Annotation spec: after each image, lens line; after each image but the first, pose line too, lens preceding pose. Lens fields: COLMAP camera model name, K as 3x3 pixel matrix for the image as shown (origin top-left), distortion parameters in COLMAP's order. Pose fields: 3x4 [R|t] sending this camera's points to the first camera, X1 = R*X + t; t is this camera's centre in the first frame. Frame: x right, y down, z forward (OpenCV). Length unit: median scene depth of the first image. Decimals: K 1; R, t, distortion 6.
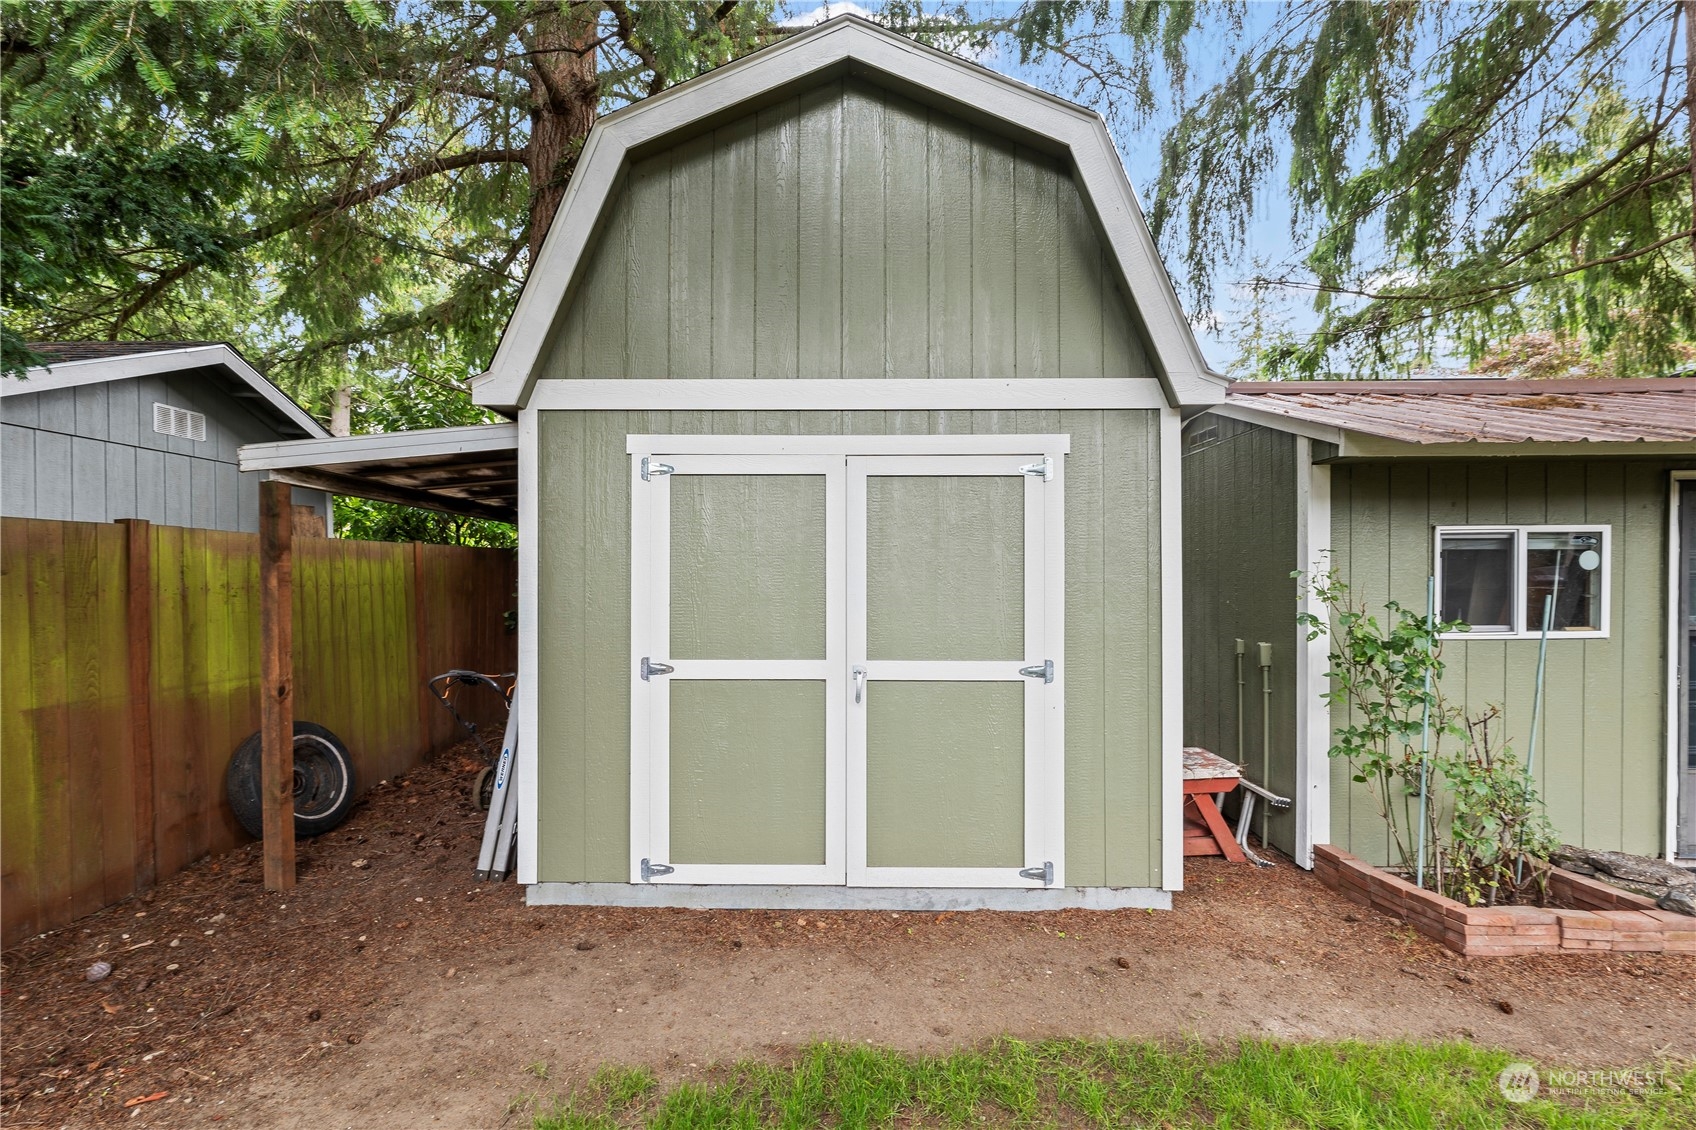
lens RADIAL K [[731.4, 0, 848.0], [0, 731.4, 565.0], [0, 0, 1]] dist [-0.001521, -0.000193]
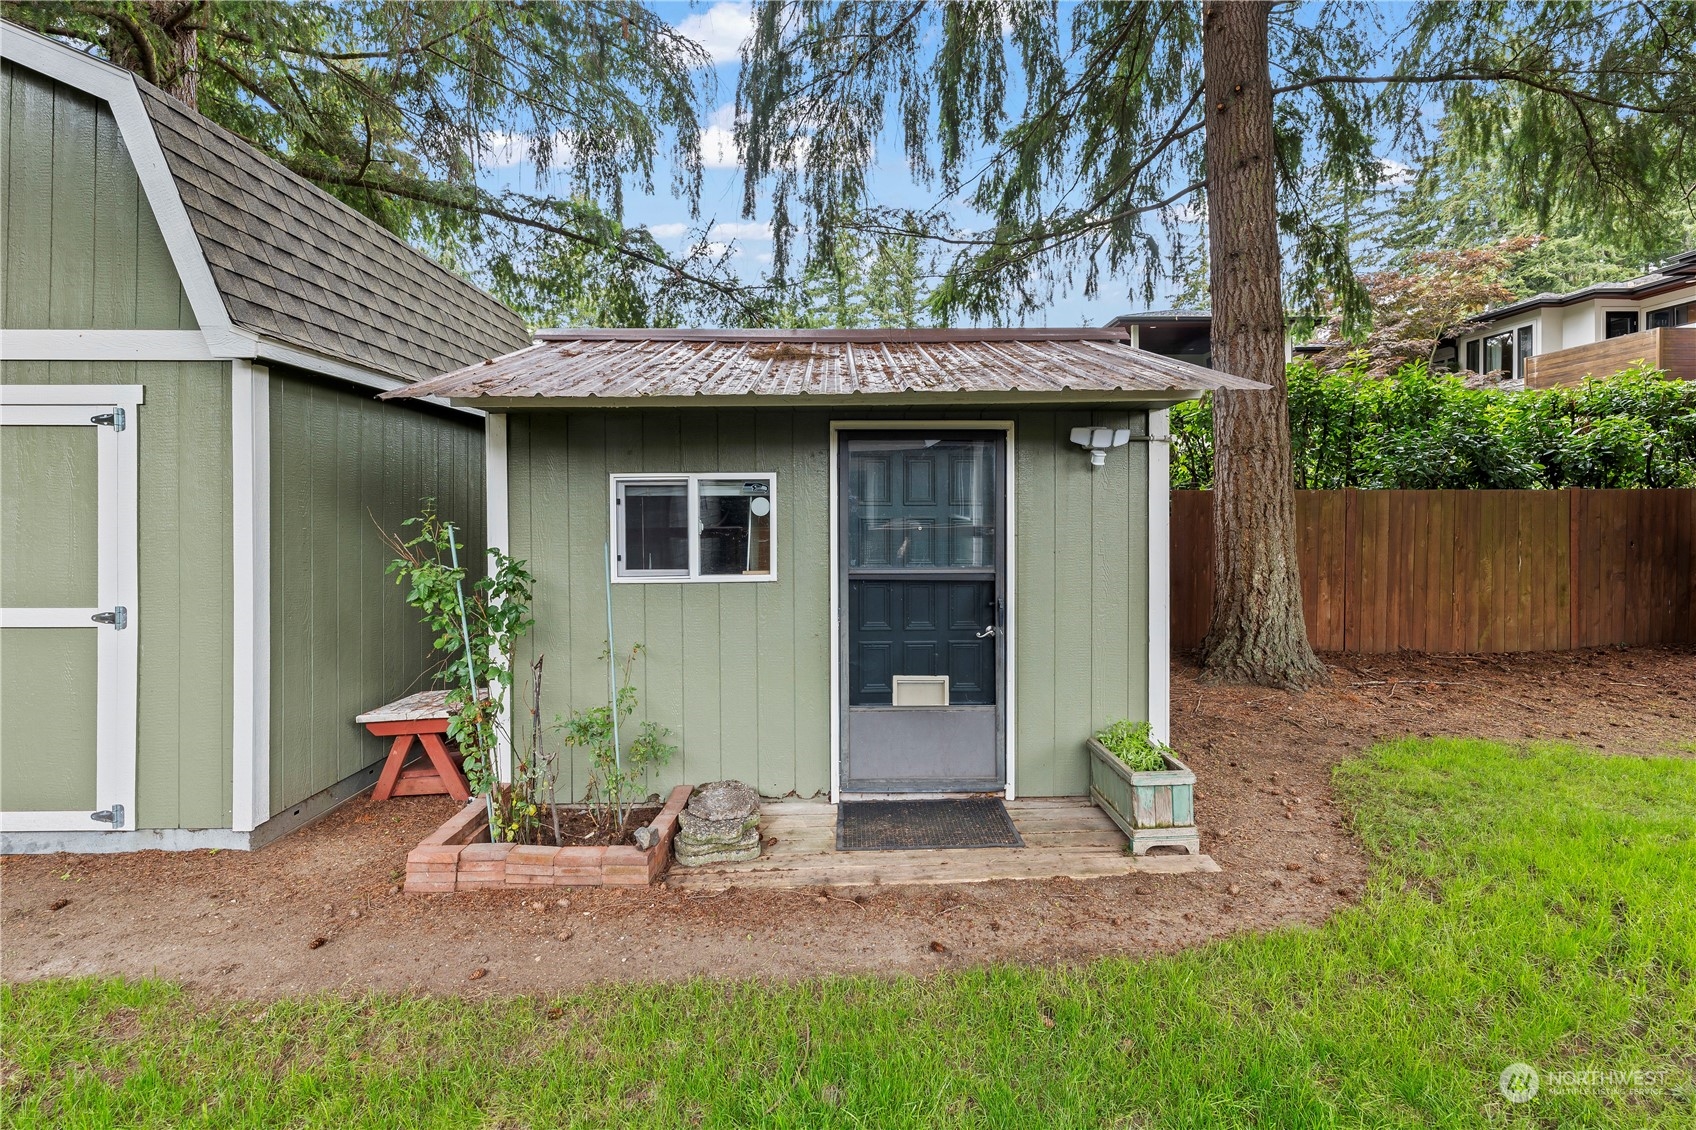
lens RADIAL K [[707.6, 0, 846.3], [0, 707.6, 508.6], [0, 0, 1]] dist [0.001439, 0.000300]
pose [[0.999675, -0.002186, 0.025409, 1.249532], [0.002154, 0.999997, 0.001283, -0.005333], [-0.025411, -0.001228, 0.999676, -0.012758]]
